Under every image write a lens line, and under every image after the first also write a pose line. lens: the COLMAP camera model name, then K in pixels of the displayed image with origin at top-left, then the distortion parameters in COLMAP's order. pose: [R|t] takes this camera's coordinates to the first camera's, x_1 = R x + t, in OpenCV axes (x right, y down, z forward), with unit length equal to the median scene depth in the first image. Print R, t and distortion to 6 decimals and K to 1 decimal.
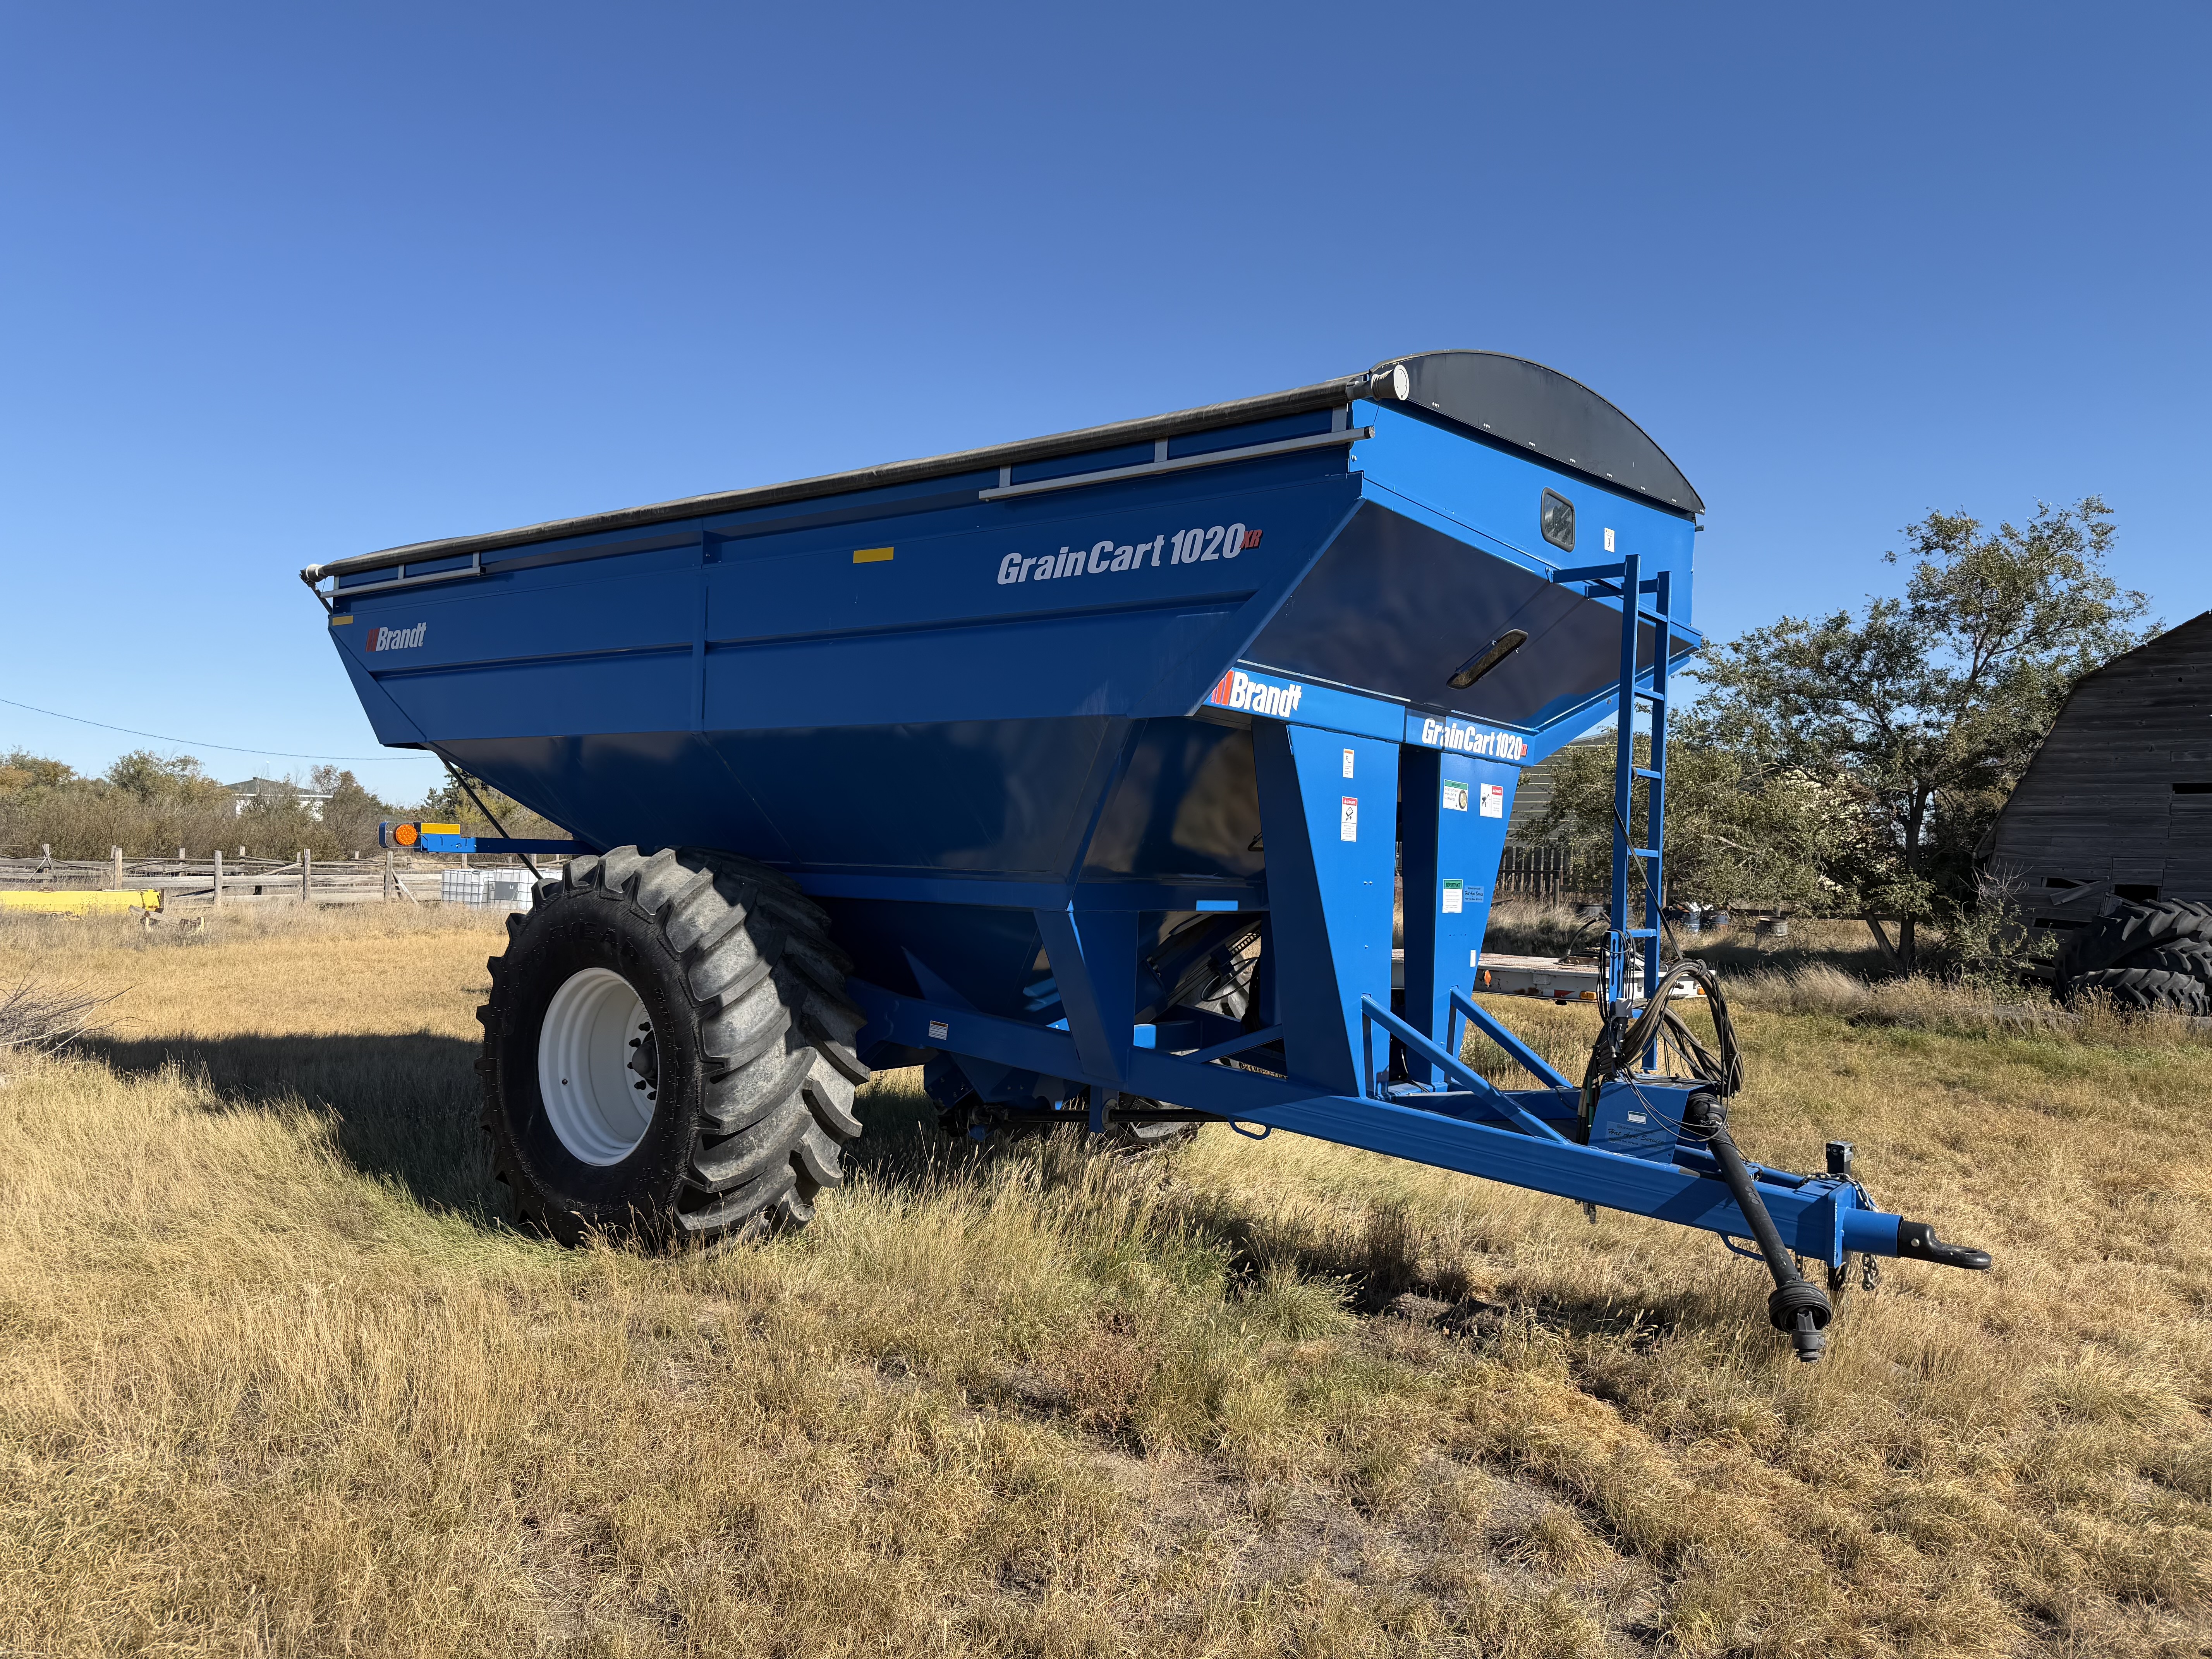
lens RADIAL K [[1554.2, 0, 1109.6], [0, 1554.2, 872.0], [0, 0, 1]] dist [0.124191, -0.156723]
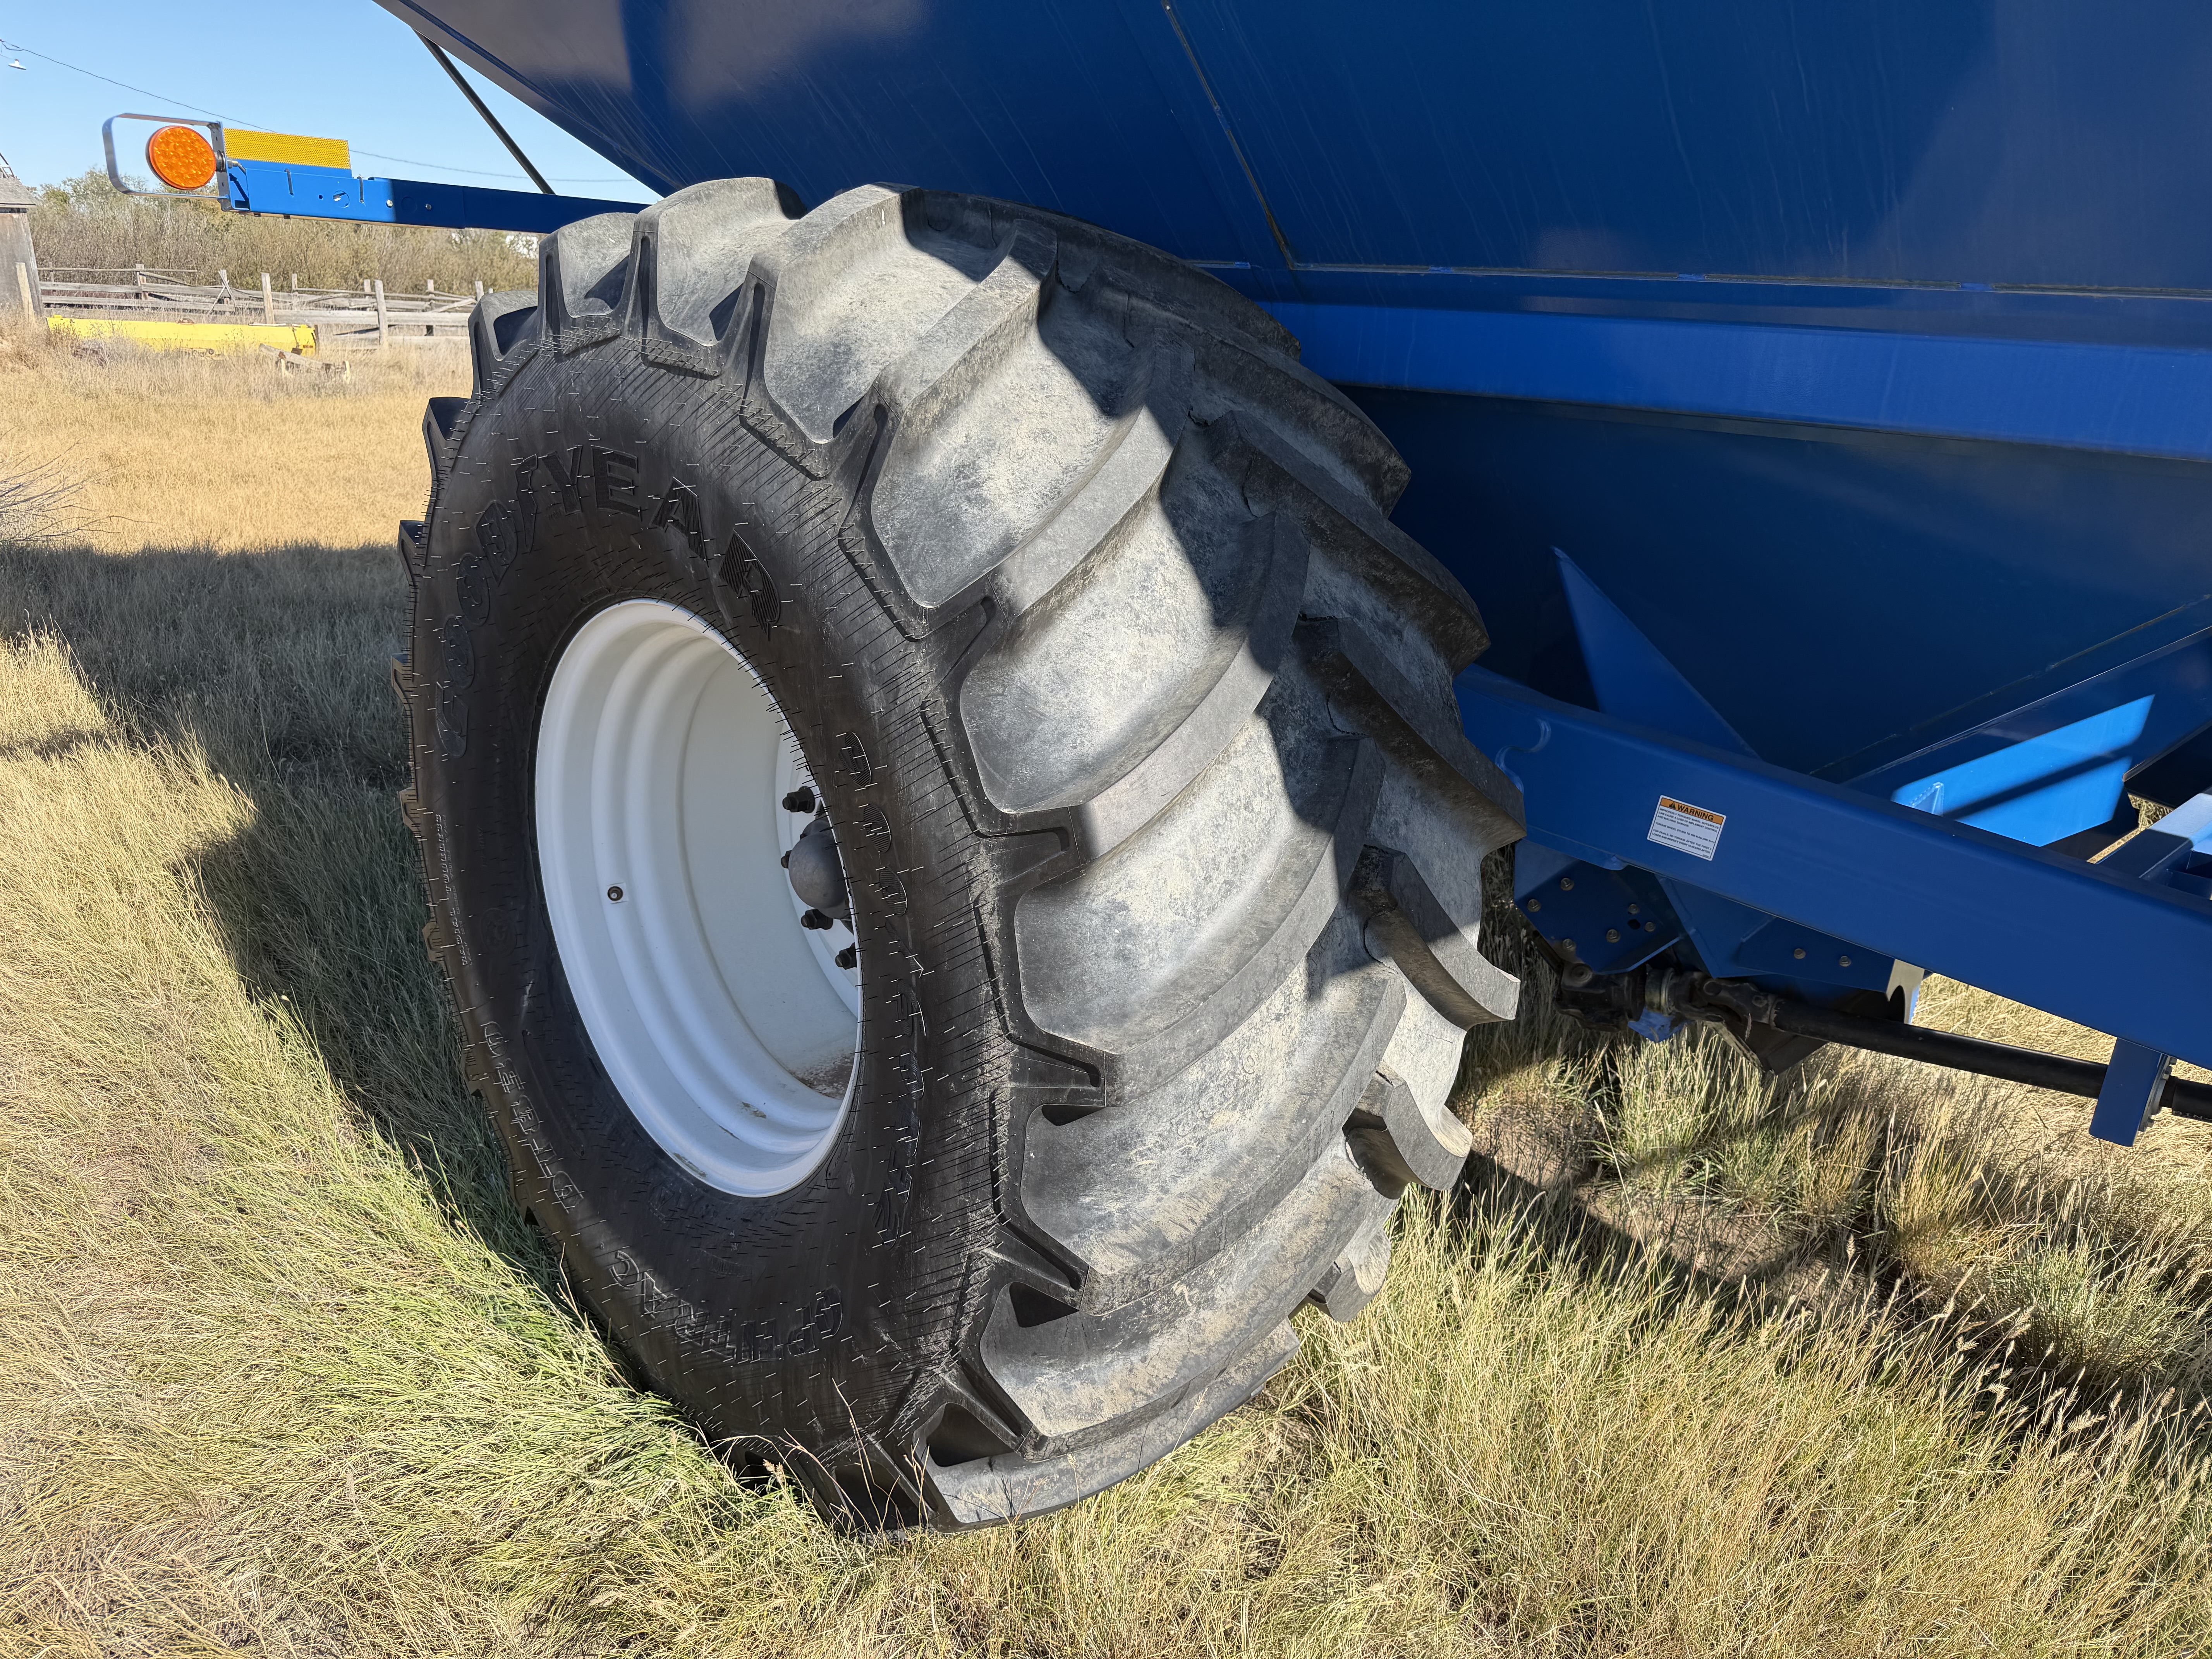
lens RADIAL K [[1554.2, 0, 1109.6], [0, 1554.2, 872.0], [0, 0, 1]] dist [0.124191, -0.156723]
pose [[0.989673, 0.073971, -0.122779, -0.204236], [-0.031097, 0.946955, 0.319858, 0.009689], [0.139926, -0.312737, 0.939477, 0.731390]]
